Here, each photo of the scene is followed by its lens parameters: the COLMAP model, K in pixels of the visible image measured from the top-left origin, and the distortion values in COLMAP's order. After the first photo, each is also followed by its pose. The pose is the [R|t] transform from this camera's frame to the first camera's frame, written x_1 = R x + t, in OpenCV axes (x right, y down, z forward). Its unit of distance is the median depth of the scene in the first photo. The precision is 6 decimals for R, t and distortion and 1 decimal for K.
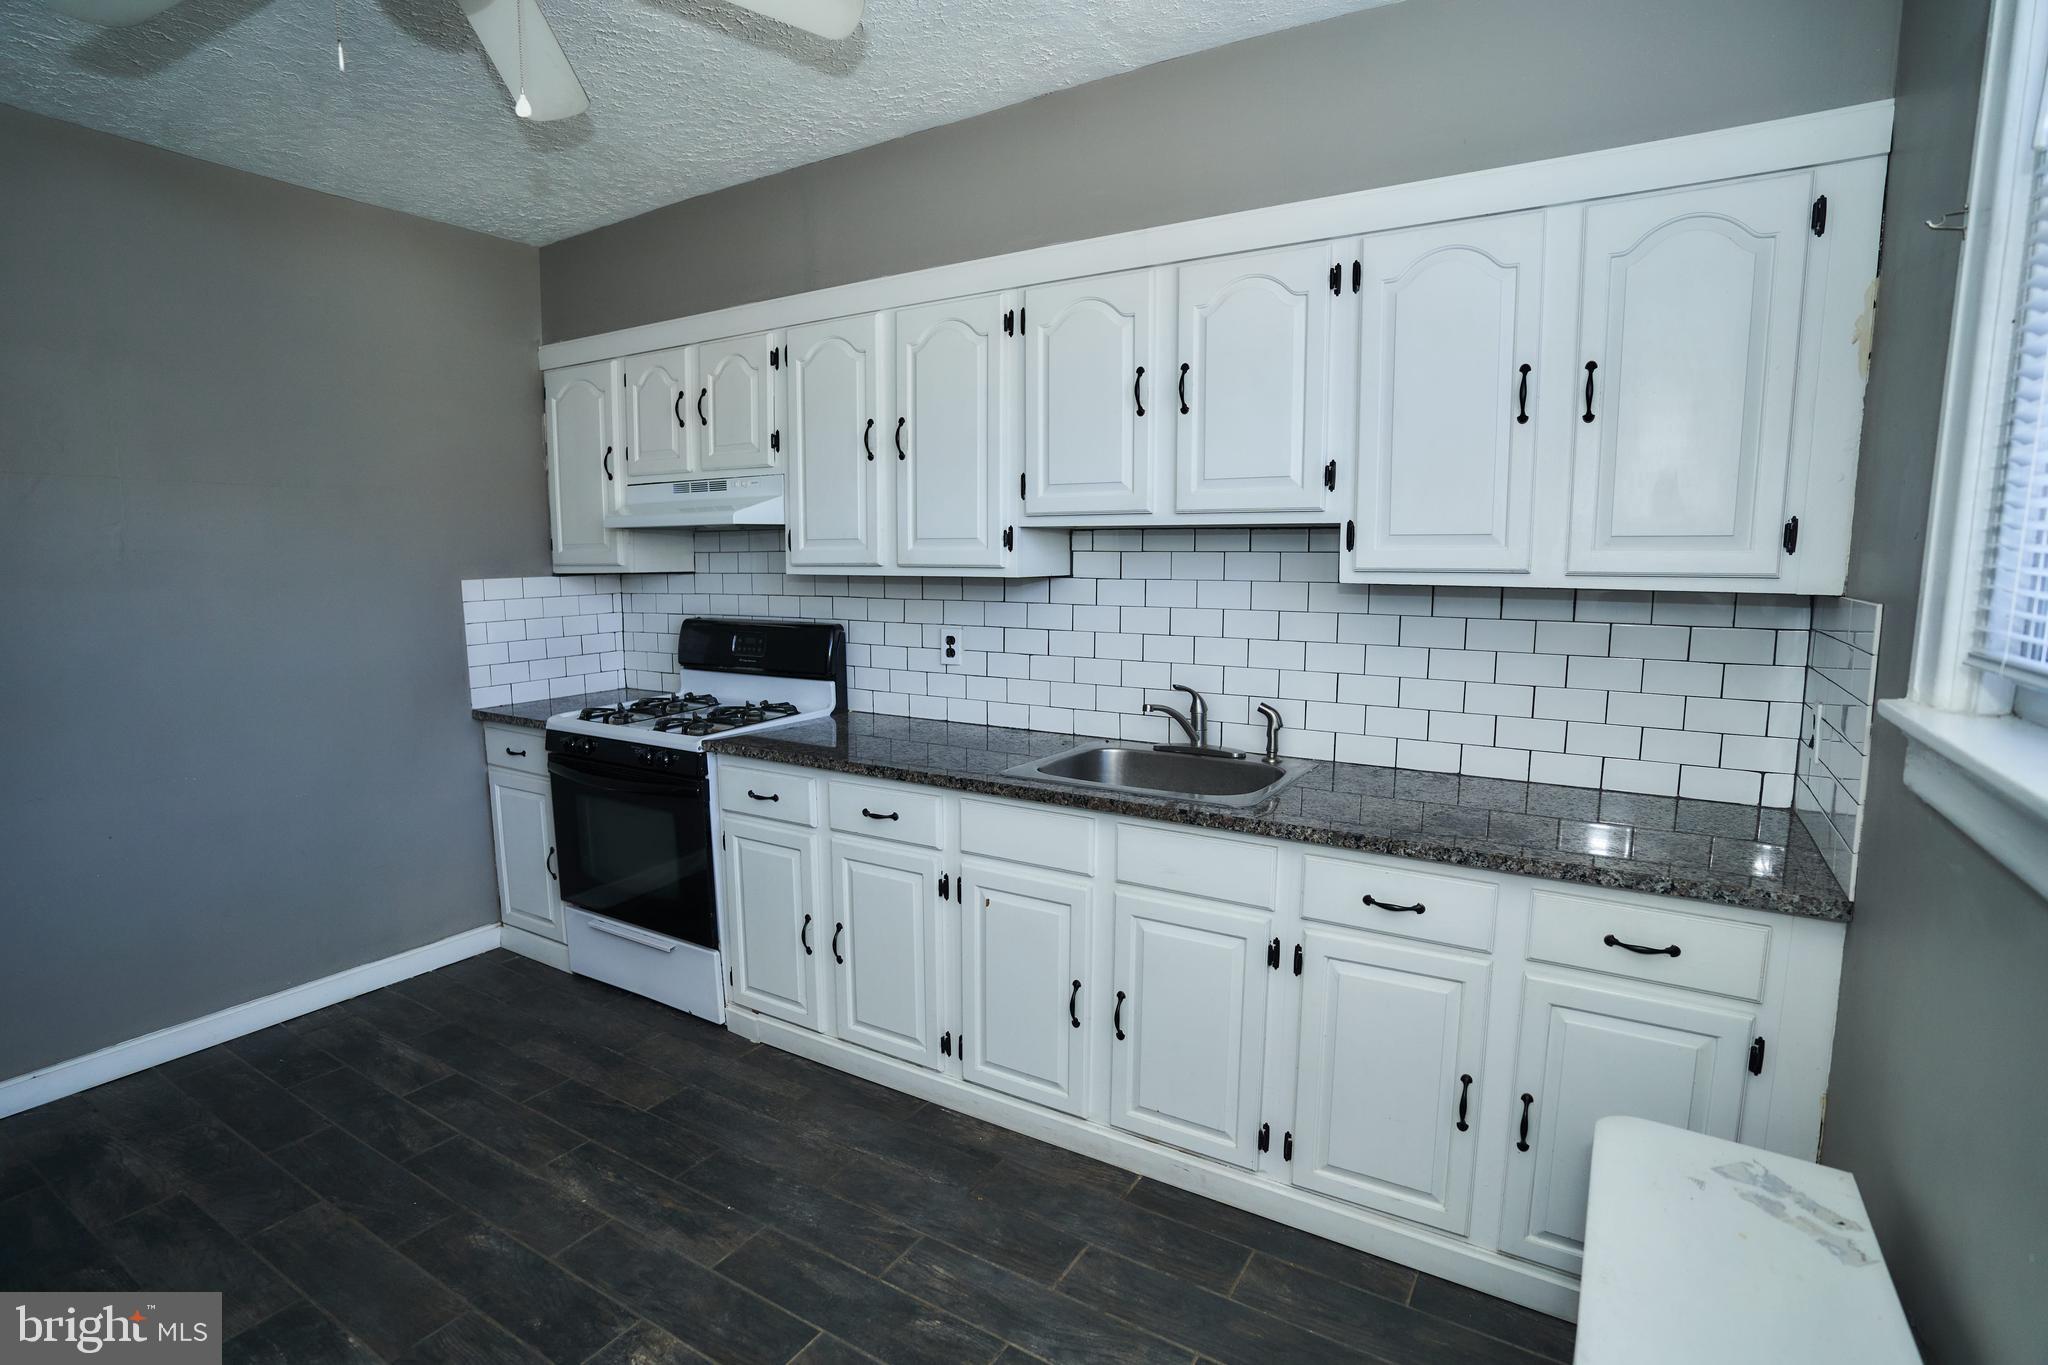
lens RADIAL K [[1040.2, 0, 1031.3], [0, 1040.2, 690.3], [0, 0, 1]] dist [-0.079471, 0.032290]
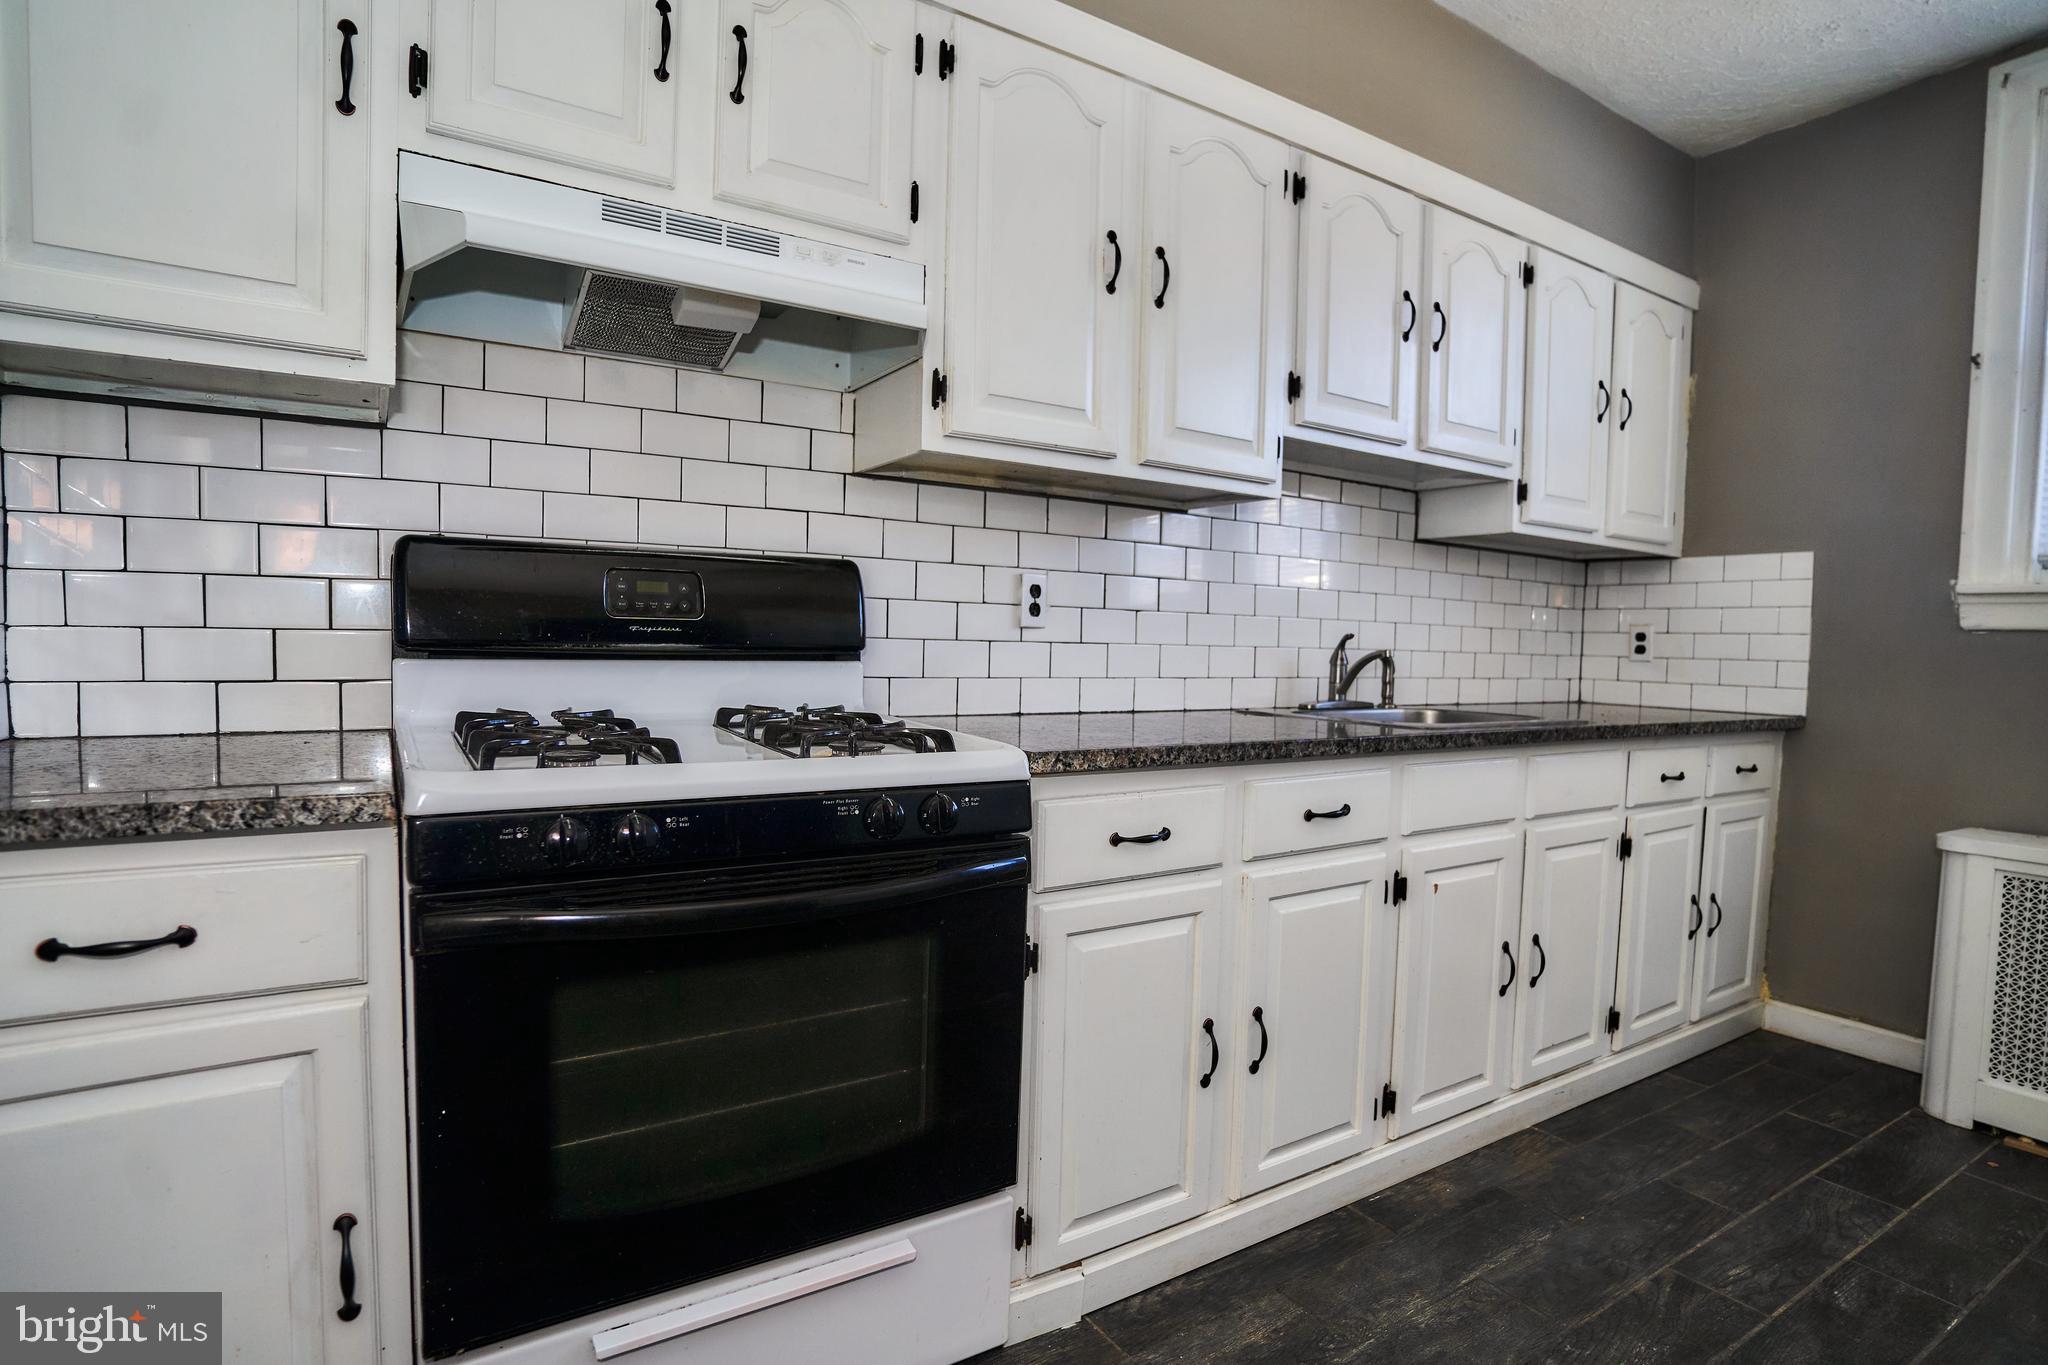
lens RADIAL K [[1040.2, 0, 1031.3], [0, 1040.2, 690.3], [0, 0, 1]] dist [-0.079471, 0.032290]
pose [[0.427995, -0.035795, 0.903072, -0.835568], [0.094817, 0.995480, -0.005479, 0.023604], [-0.898794, 0.087971, 0.429454, 0.871578]]
